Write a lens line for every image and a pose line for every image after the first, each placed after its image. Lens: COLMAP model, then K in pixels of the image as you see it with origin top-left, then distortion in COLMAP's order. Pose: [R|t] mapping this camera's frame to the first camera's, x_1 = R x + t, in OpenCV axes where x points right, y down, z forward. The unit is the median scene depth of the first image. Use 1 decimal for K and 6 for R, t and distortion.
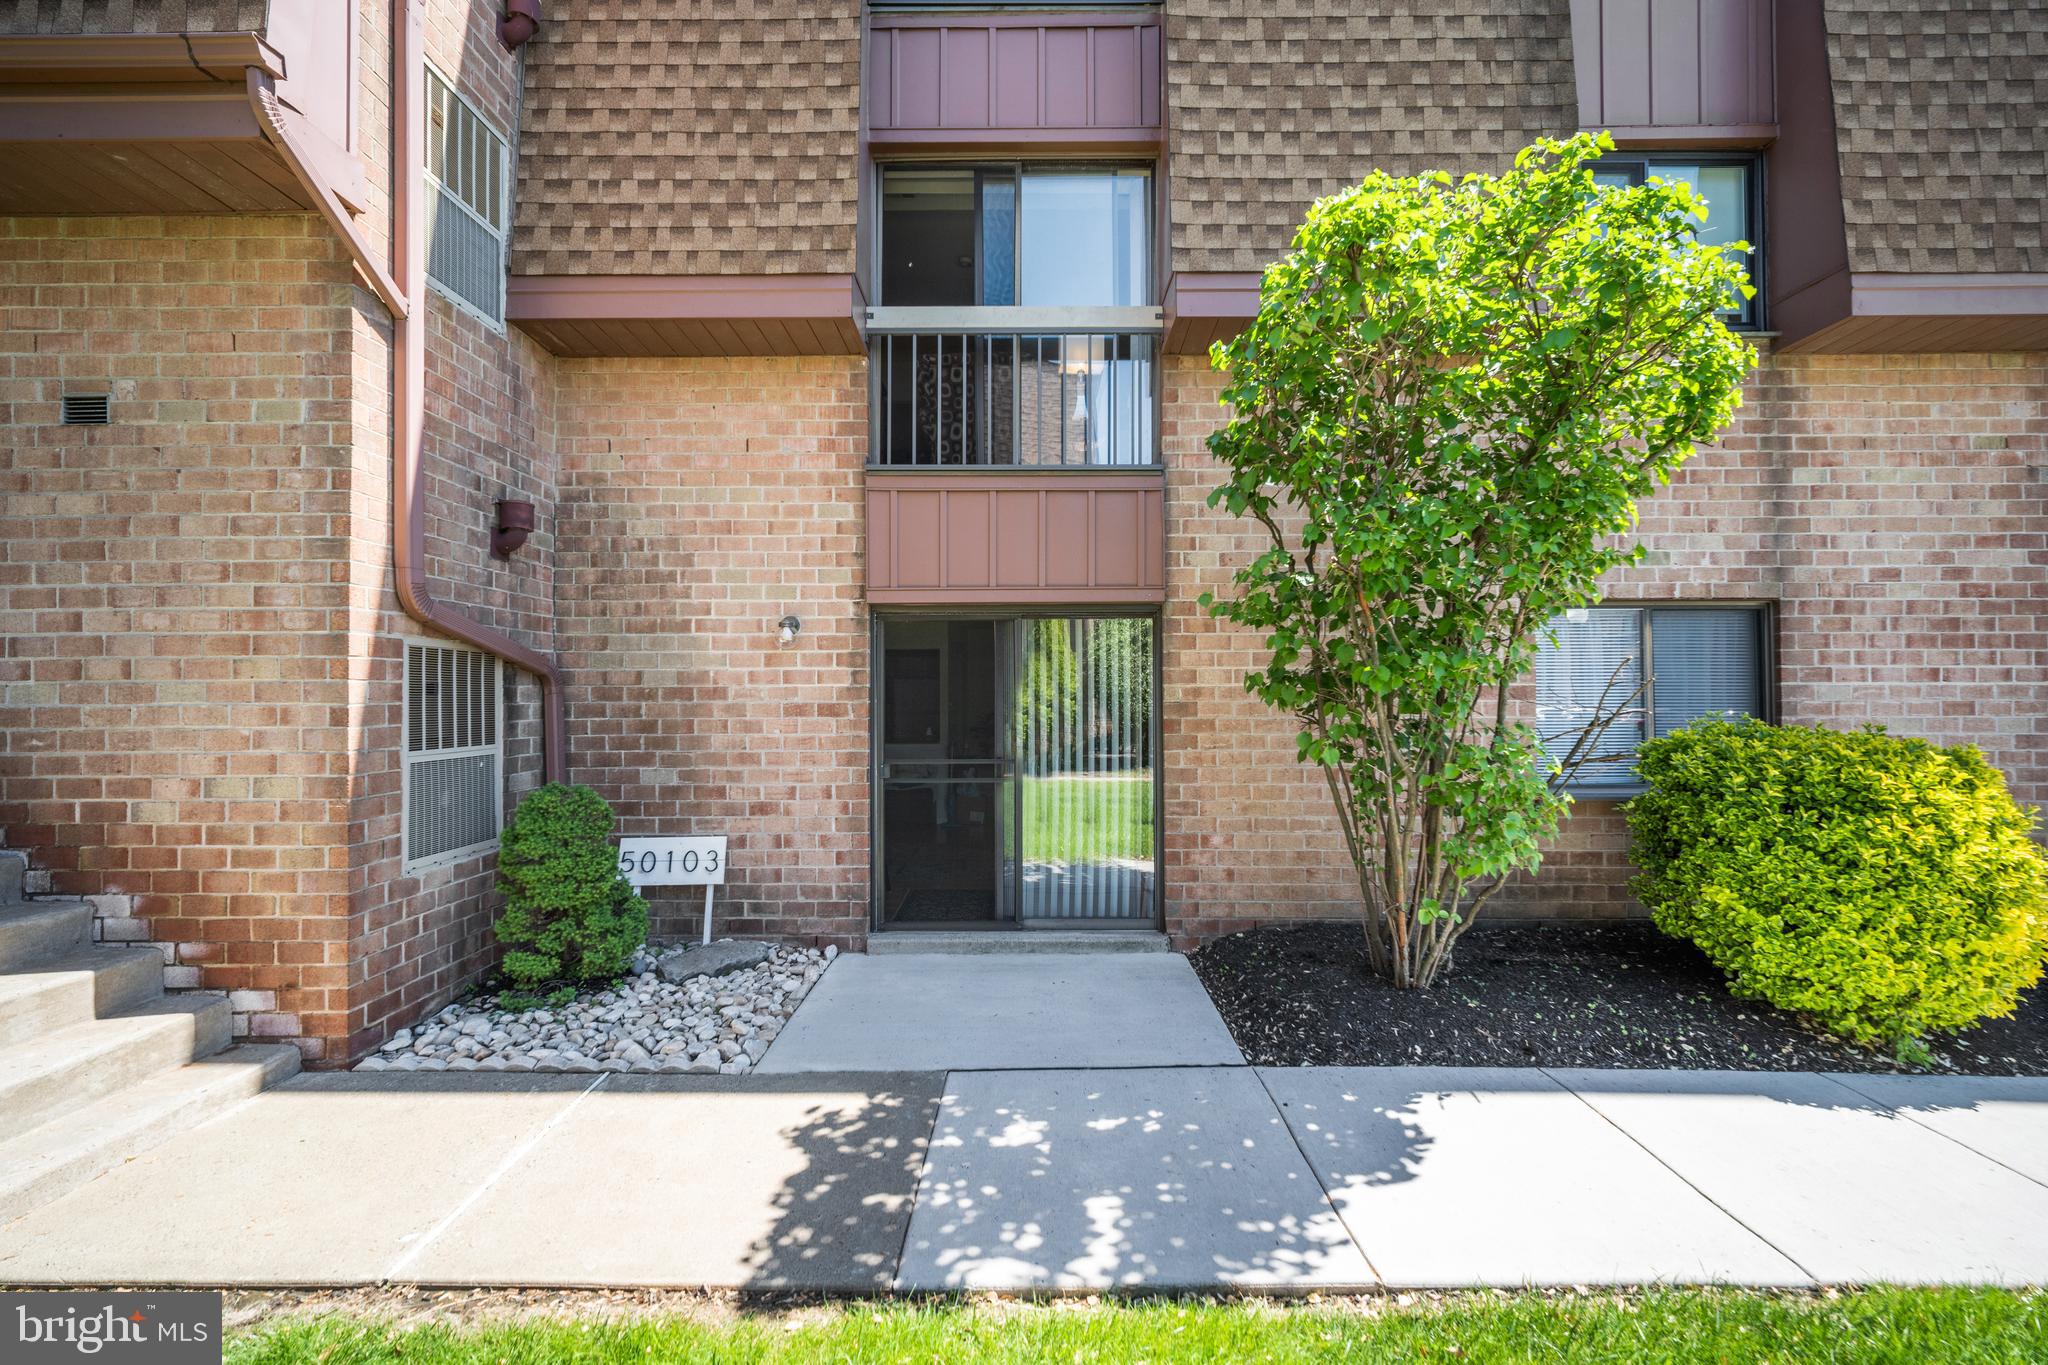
lens RADIAL K [[840.3, 0, 1034.4], [0, 840.3, 684.7], [0, 0, 1]] dist [0.000025, 0.000580]
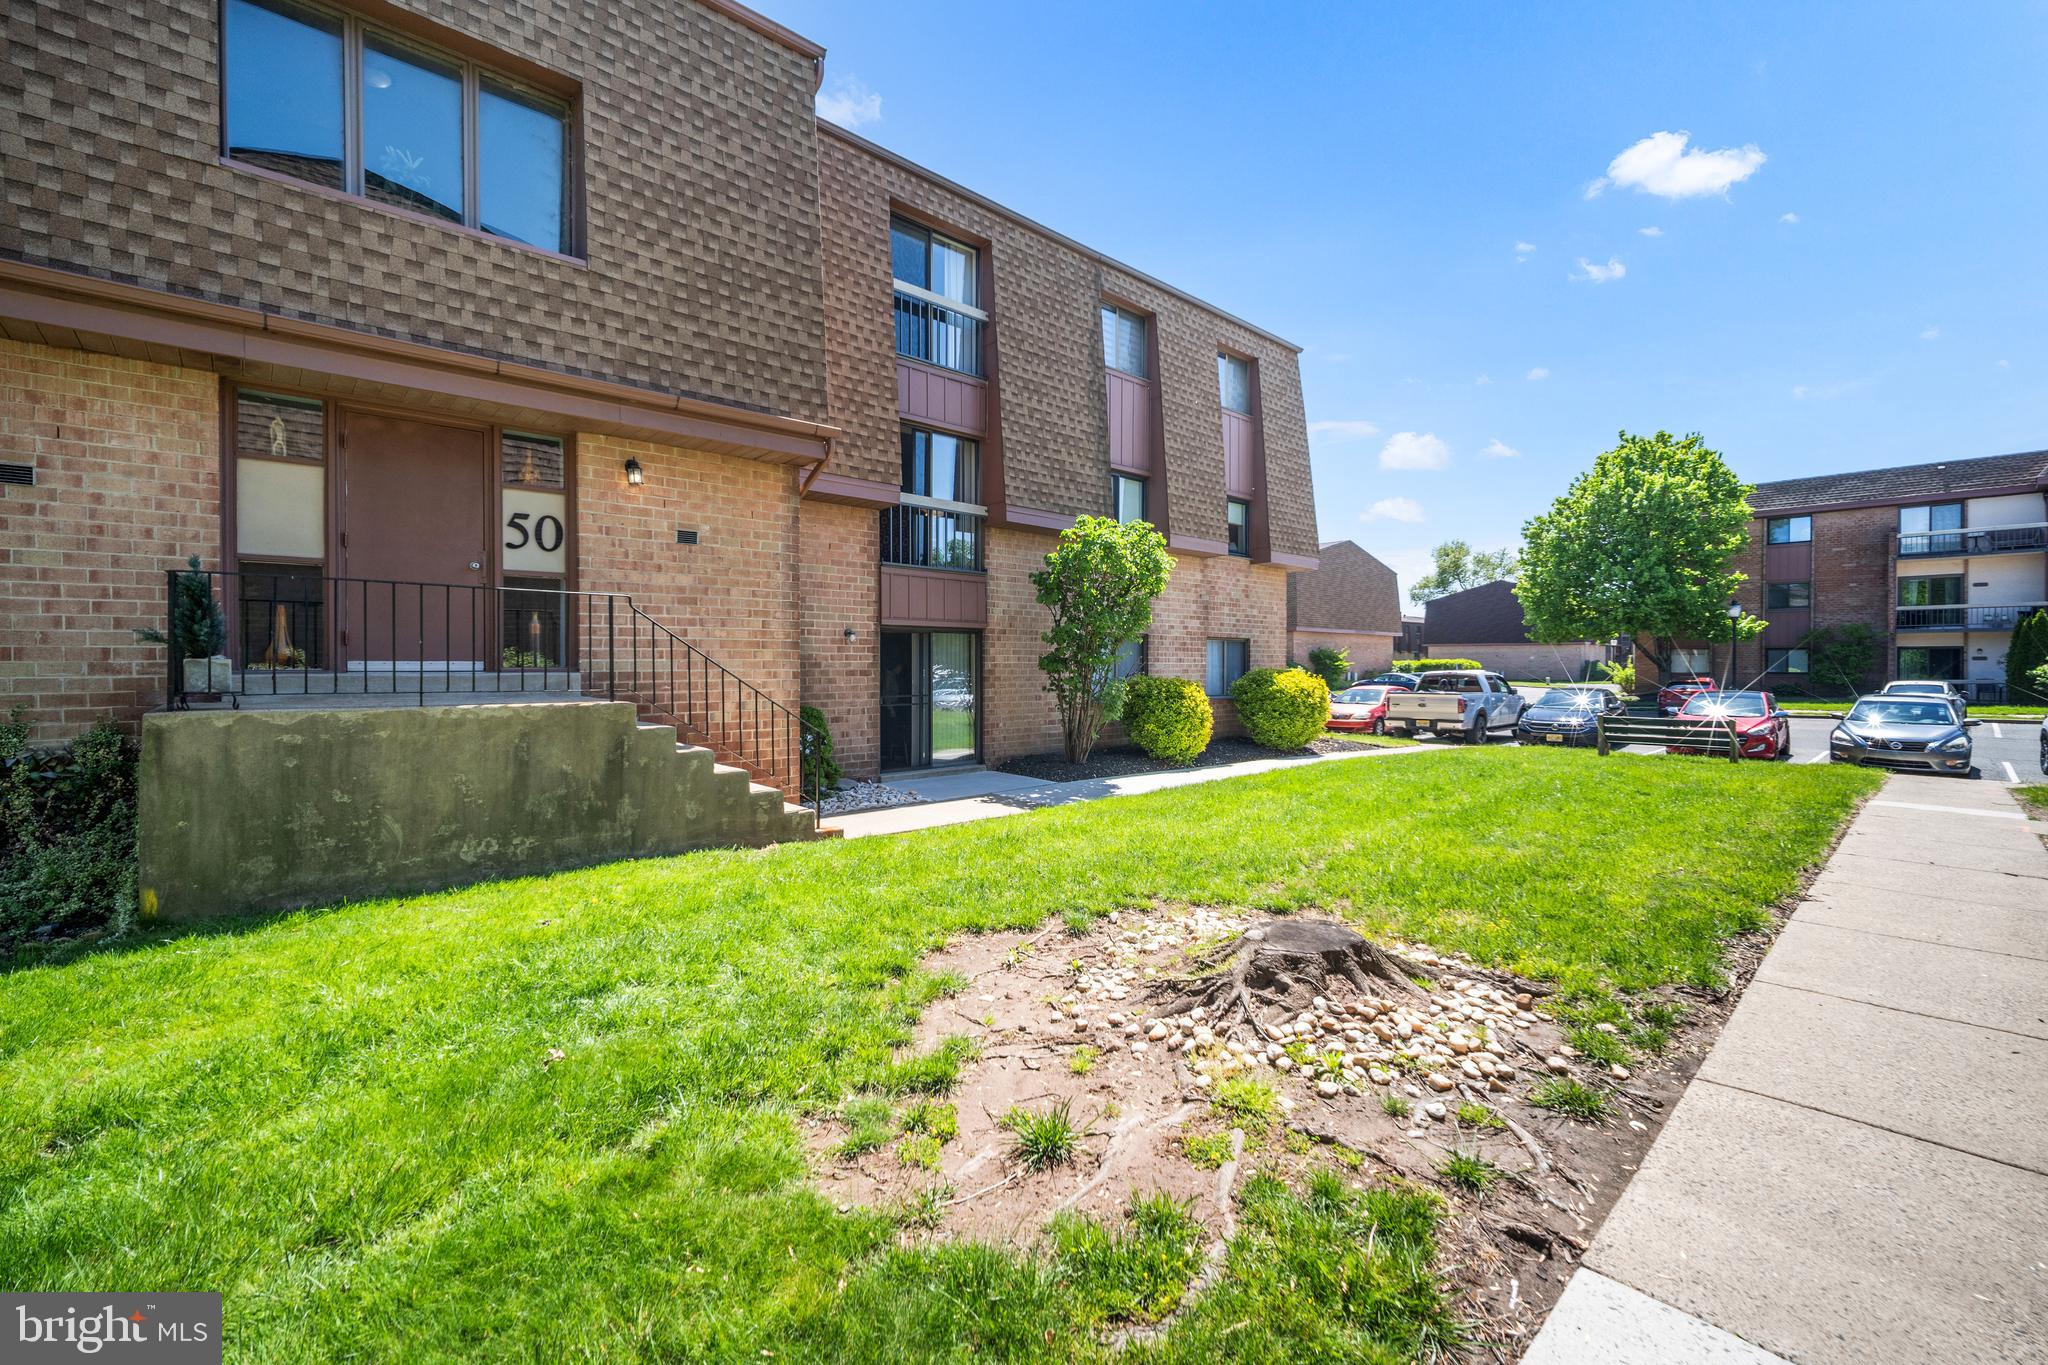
lens RADIAL K [[840.3, 0, 1018.2], [0, 840.3, 675.7], [0, 0, 1]] dist [0.000025, 0.000580]
pose [[0.746543, -0.005467, 0.665314, -1.486859], [-0.011770, 0.999701, 0.021422, -0.014796], [-0.665233, -0.023823, 0.746256, -0.943279]]
